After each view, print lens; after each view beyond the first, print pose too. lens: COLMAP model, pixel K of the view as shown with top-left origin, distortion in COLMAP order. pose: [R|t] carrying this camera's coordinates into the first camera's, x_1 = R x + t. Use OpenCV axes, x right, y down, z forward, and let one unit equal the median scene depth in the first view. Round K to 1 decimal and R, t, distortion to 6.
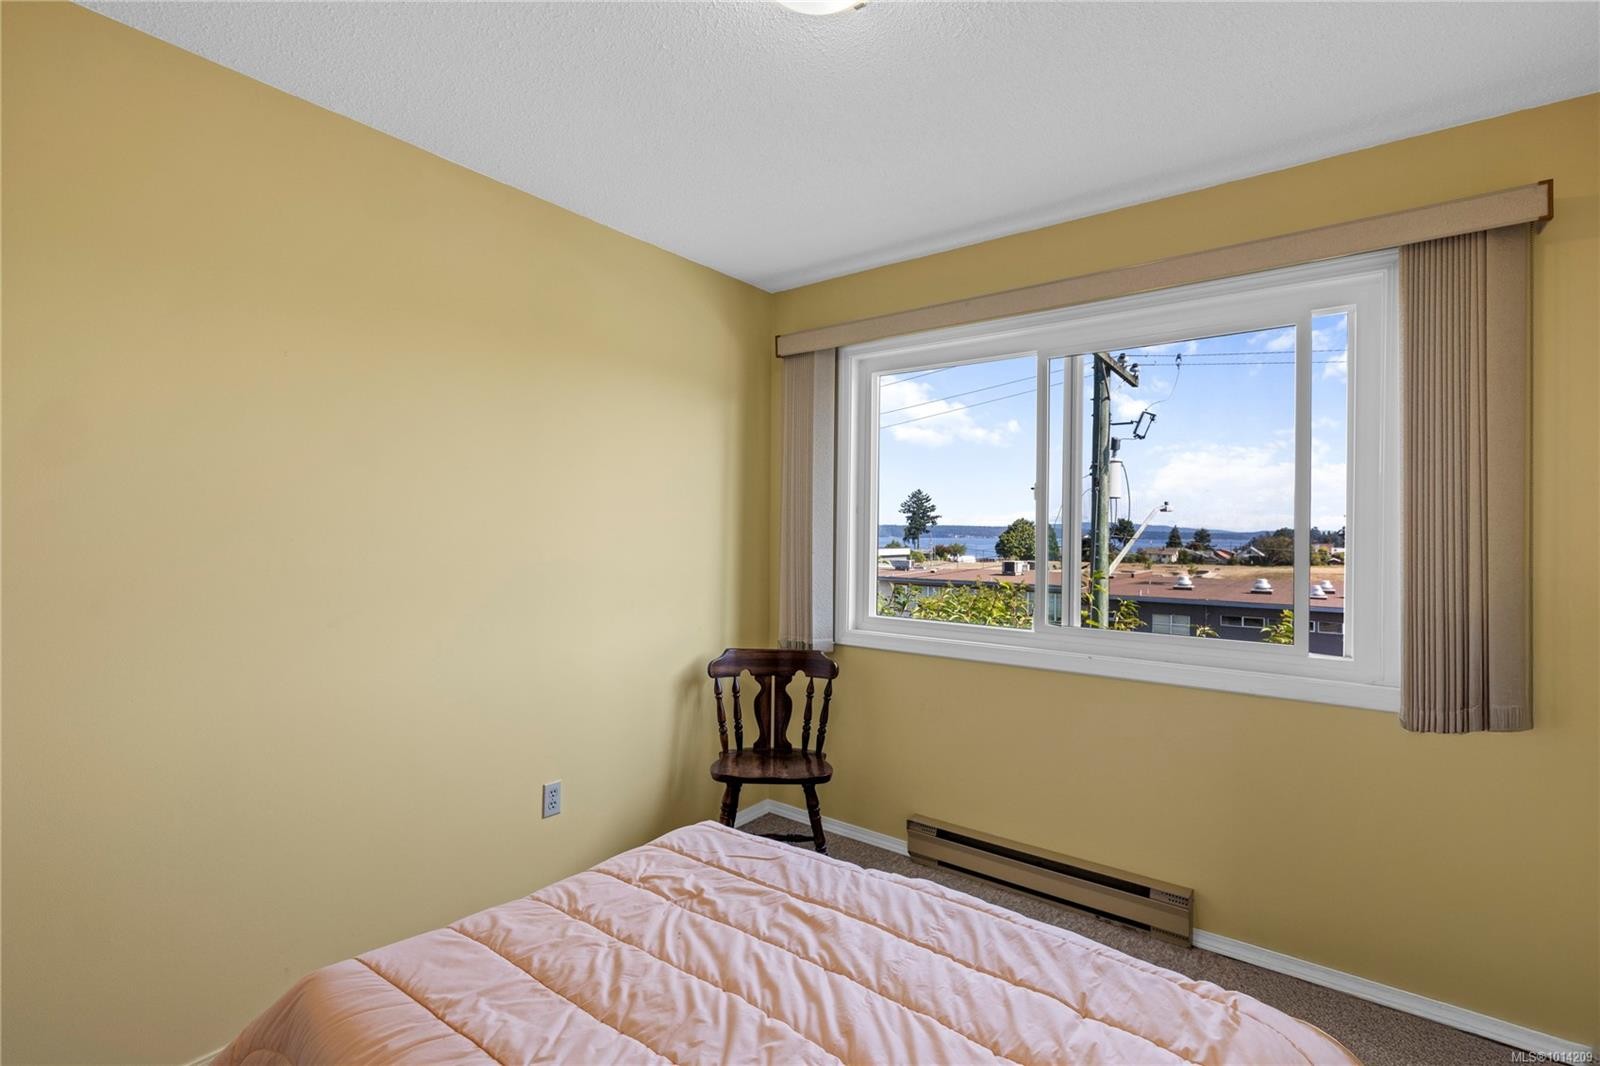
lens RADIAL K [[758.4, 0, 800.0], [0, 758.4, 533.0], [0, 0, 1]] dist [-0.000558, -0.000056]
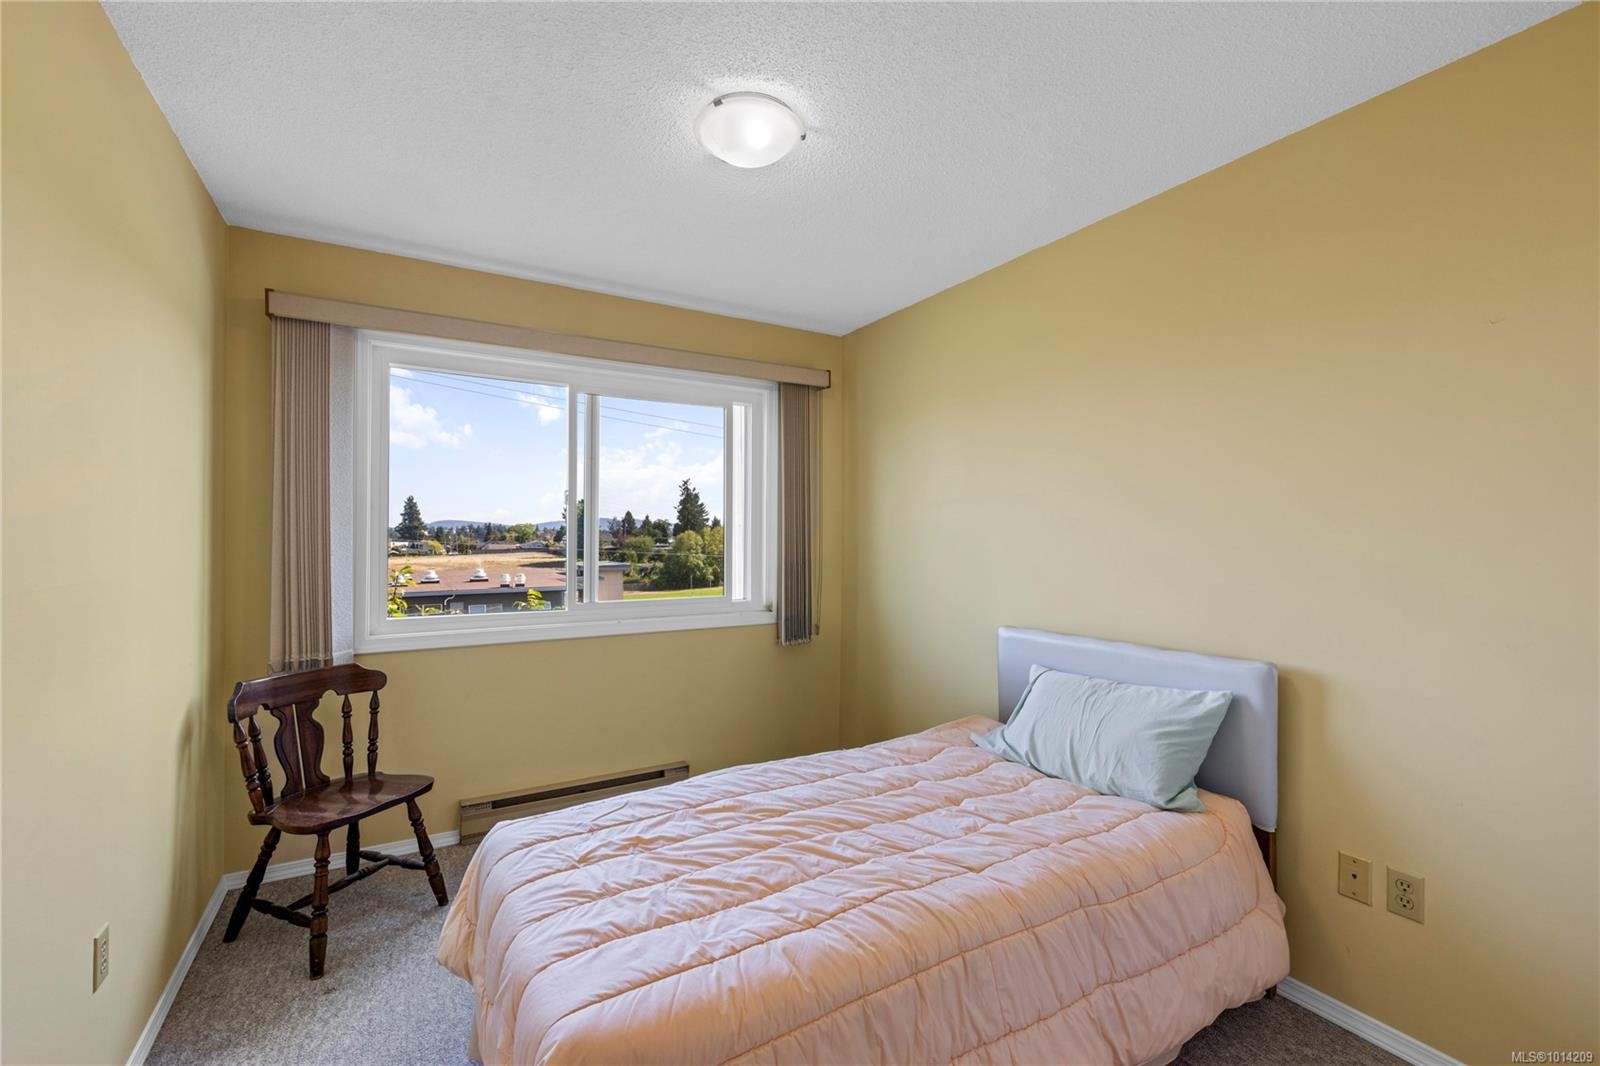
lens RADIAL K [[729.2, 0, 799.5], [0, 729.2, 542.8], [0, 0, 1]] dist [-0.008541, 0.000558]
pose [[0.326646, -0.020786, 0.944918, -0.658050], [0.004011, 0.999780, 0.020606, -0.003438], [-0.945138, -0.002941, 0.326657, 0.237892]]
